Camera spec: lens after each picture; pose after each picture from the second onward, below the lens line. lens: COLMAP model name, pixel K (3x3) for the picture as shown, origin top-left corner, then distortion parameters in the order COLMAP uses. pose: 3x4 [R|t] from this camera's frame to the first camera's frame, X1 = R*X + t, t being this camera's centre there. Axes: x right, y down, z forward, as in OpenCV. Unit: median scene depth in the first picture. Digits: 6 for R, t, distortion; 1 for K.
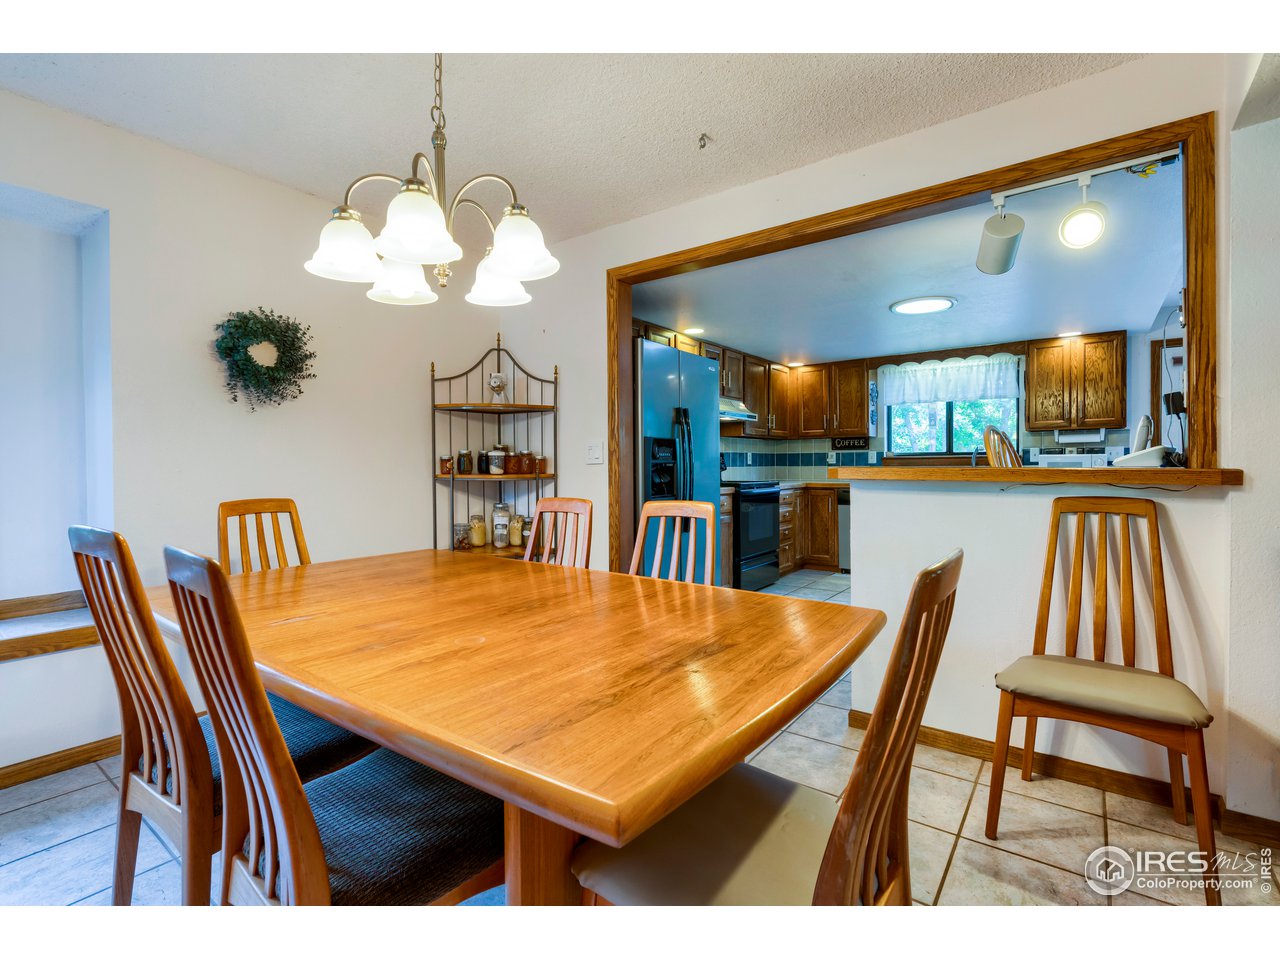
lens RADIAL K [[605.2, 0, 643.3], [0, 605.2, 473.4], [0, 0, 1]] dist [-0.003172, 0.000376]
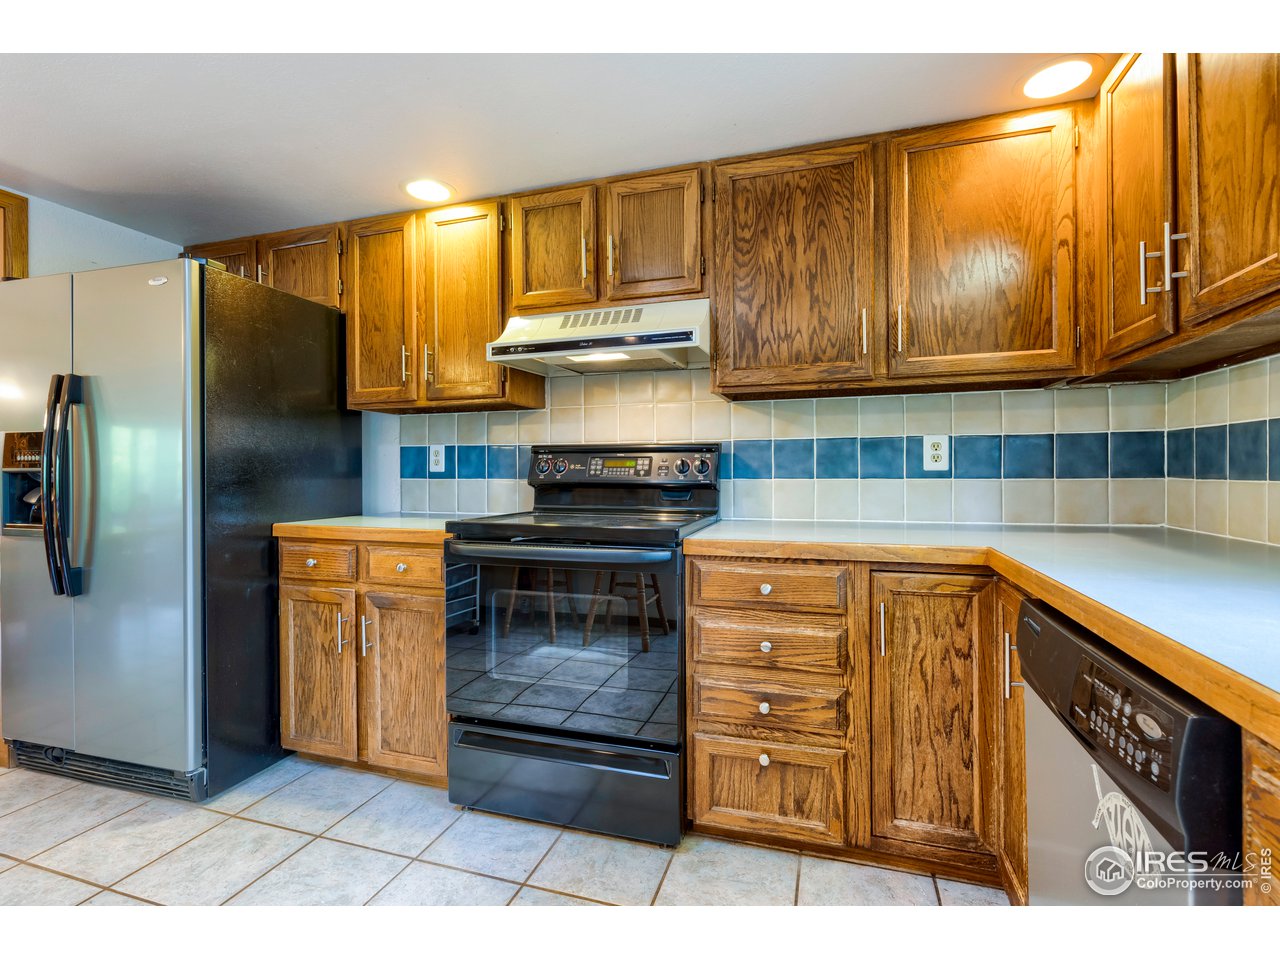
lens RADIAL K [[605.2, 0, 643.3], [0, 605.2, 473.4], [0, 0, 1]] dist [-0.003172, 0.000376]
pose [[0.315658, 0.008378, -0.948836, 0.464129], [-0.009023, 0.999942, 0.005828, -0.015296], [0.948830, 0.006722, 0.315715, 0.798366]]
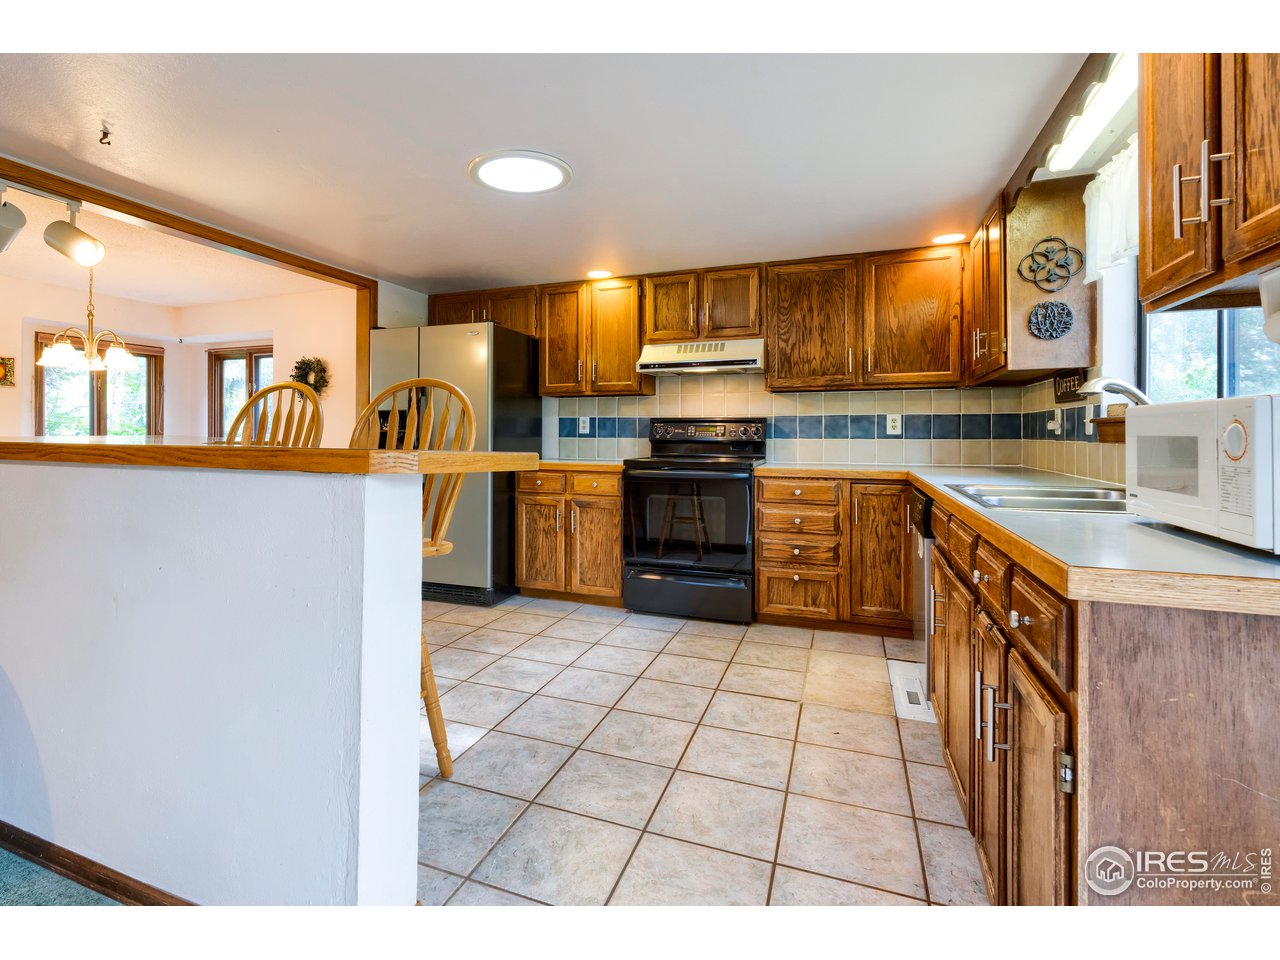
lens RADIAL K [[634.4, 0, 587.3], [0, 634.4, 434.0], [0, 0, 1]] dist [-0.001770, 0.000019]
pose [[0.238206, 0.006064, -0.971196, 0.736364], [-0.015107, 0.999883, 0.002538, -0.013642], [0.971097, 0.014068, 0.238270, 0.614140]]
